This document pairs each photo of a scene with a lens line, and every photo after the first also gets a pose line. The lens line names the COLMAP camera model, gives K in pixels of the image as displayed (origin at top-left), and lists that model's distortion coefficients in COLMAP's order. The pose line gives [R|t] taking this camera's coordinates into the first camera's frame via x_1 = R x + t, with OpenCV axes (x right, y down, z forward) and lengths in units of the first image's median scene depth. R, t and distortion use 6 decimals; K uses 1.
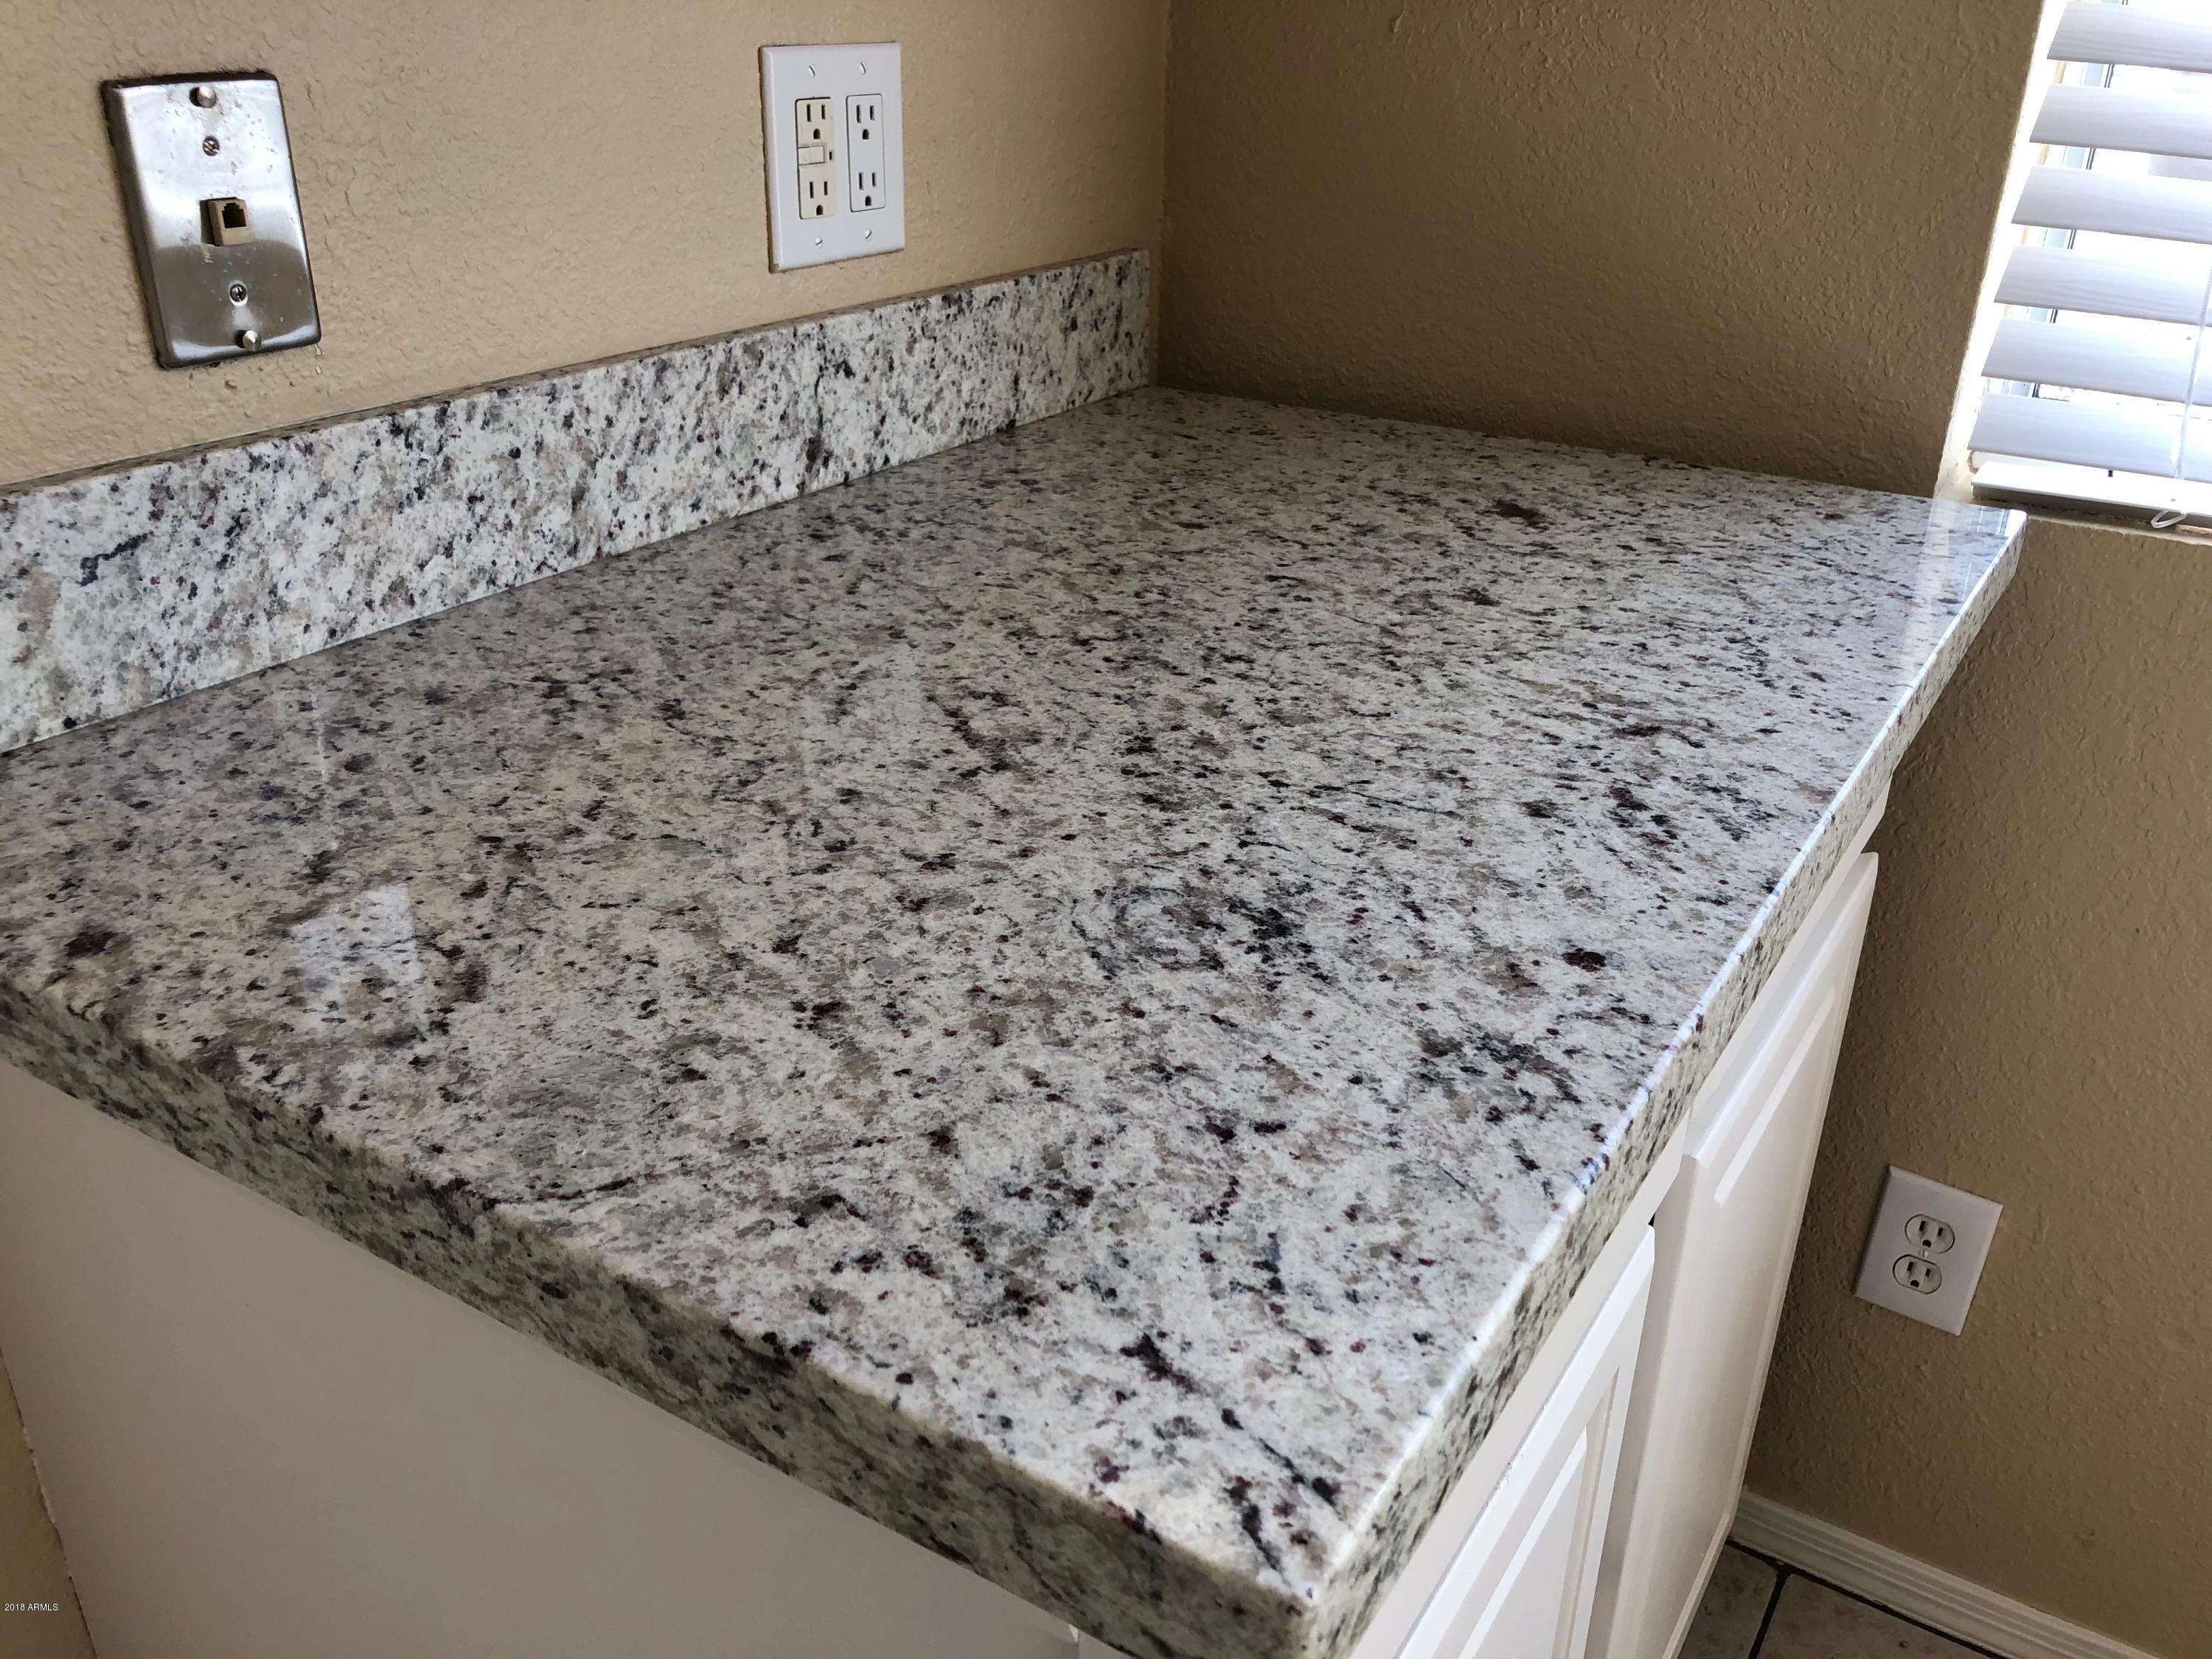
lens RADIAL K [[1812.3, 0, 1108.2], [0, 1812.3, 796.9], [0, 0, 1]] dist [0.046519, -0.003728]
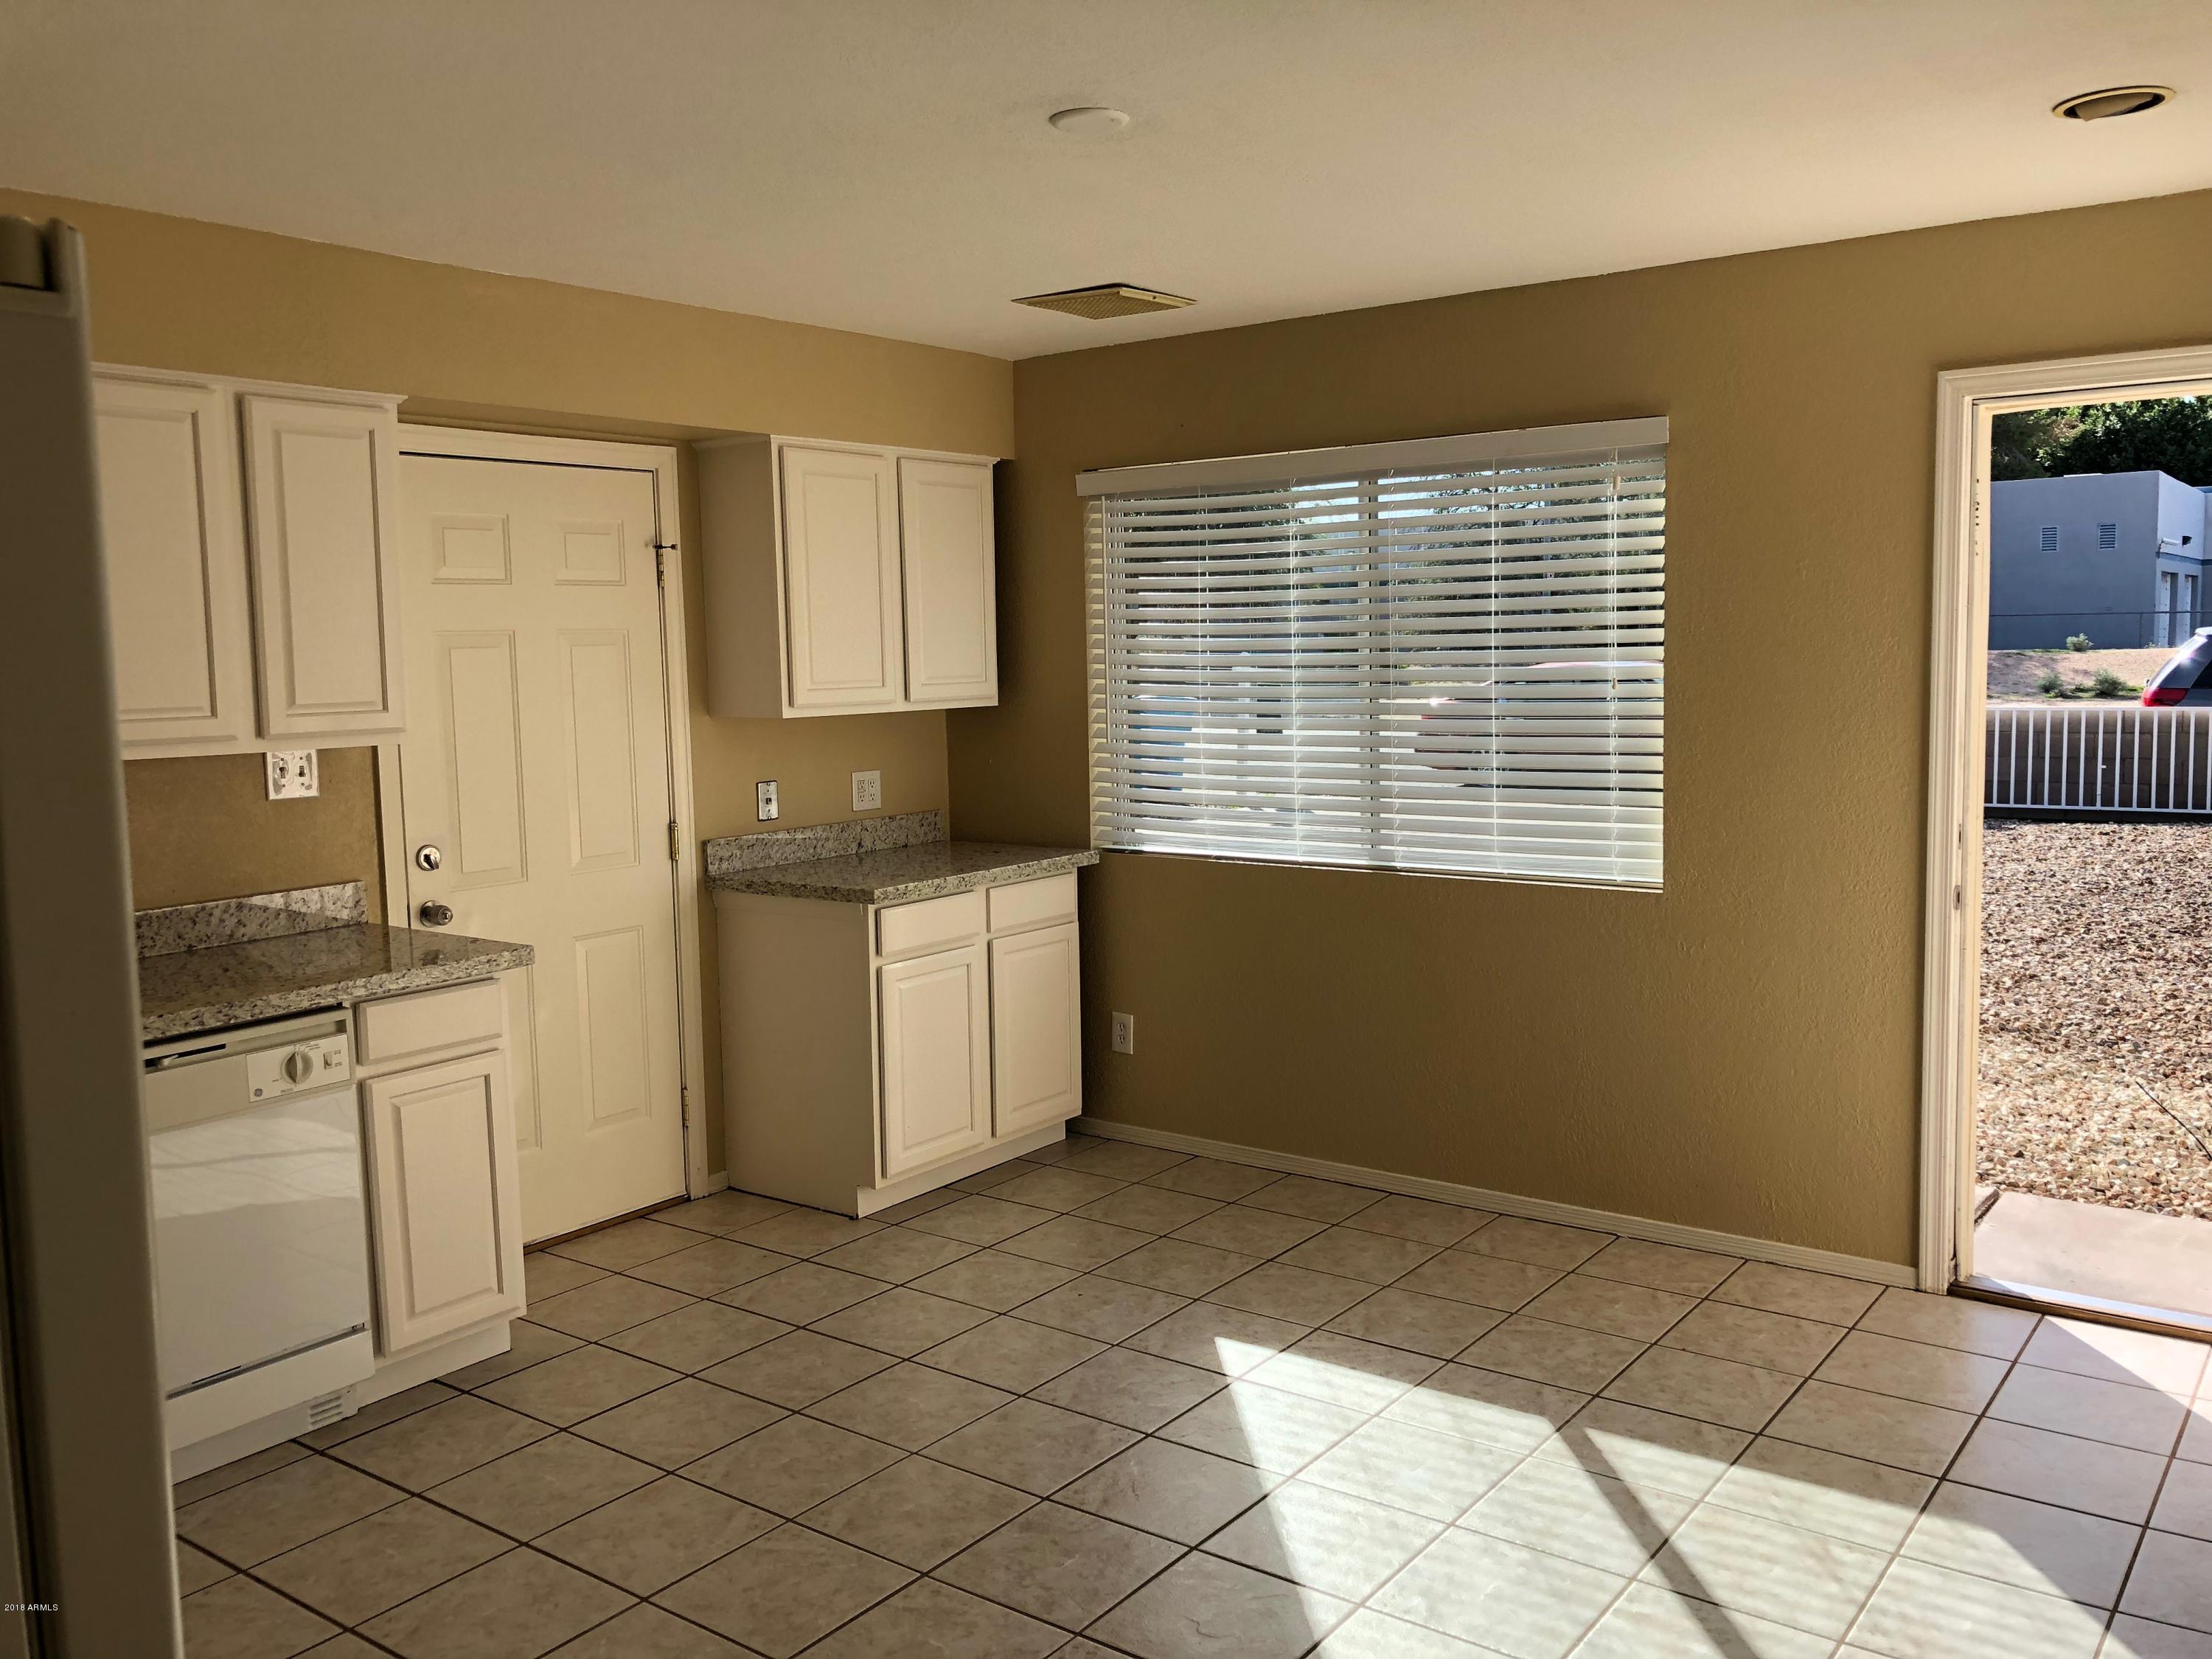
lens RADIAL K [[1812.3, 0, 1108.2], [0, 1812.3, 796.9], [0, 0, 1]] dist [0.046519, -0.003728]
pose [[0.995558, -0.035017, -0.087401, 0.968993], [0.002817, 0.938930, -0.344096, 1.417436], [0.094113, 0.342321, 0.934858, -3.686033]]
